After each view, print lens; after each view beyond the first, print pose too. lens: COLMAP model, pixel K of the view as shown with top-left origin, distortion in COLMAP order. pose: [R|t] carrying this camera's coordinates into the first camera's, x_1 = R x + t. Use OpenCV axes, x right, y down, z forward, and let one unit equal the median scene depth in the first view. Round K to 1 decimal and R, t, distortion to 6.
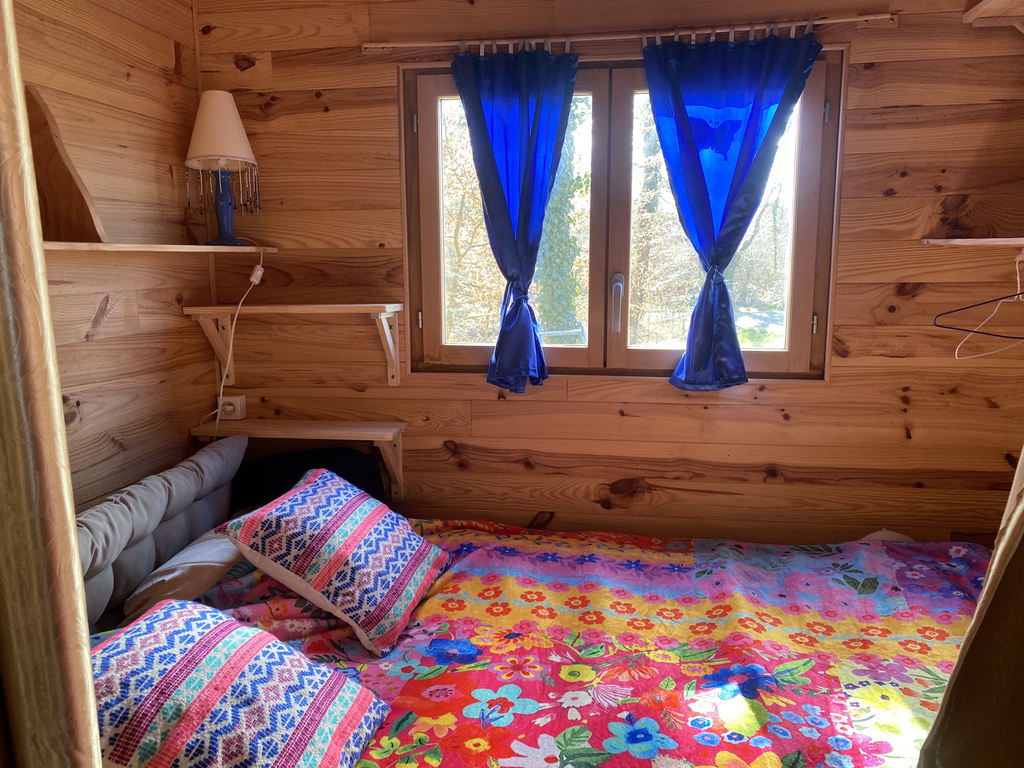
lens RADIAL K [[779.7, 0, 508.8], [0, 779.7, 375.1], [0, 0, 1]] dist [0.035199, -0.025300]
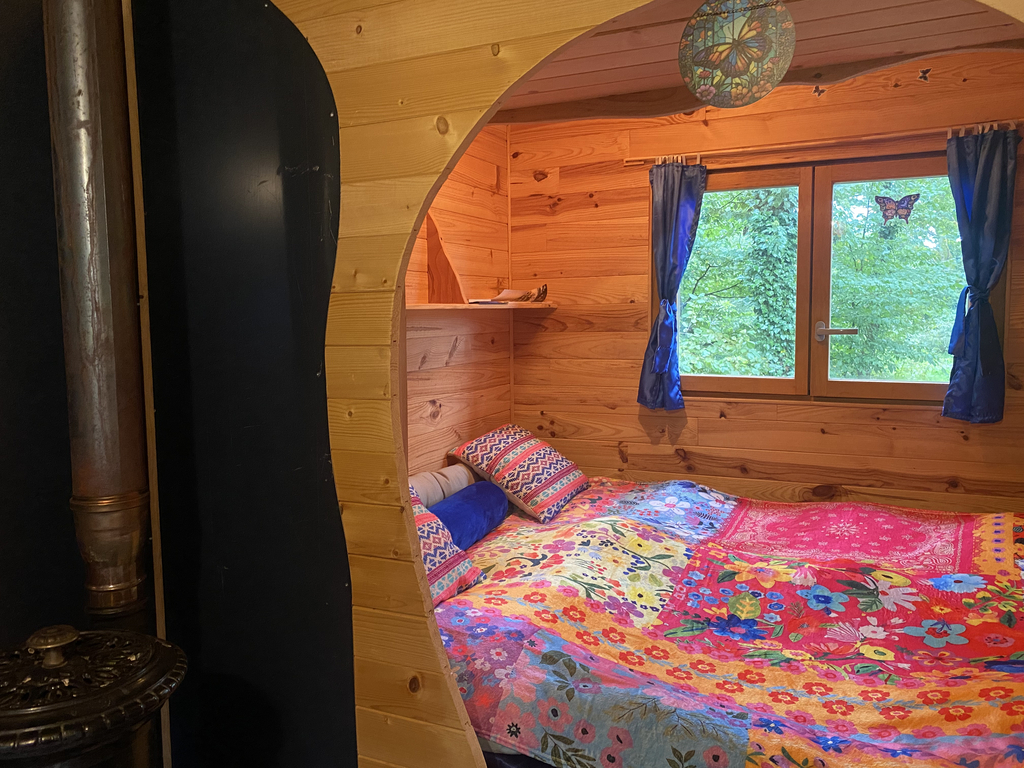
lens RADIAL K [[779.7, 0, 501.9], [0, 779.7, 377.4], [0, 0, 1]] dist [0.035199, -0.025300]
pose [[0.958080, 0.018046, -0.285933, 0.009666], [-0.034362, 0.998048, -0.052147, 0.045336], [0.284434, 0.059786, 0.956830, -0.363107]]
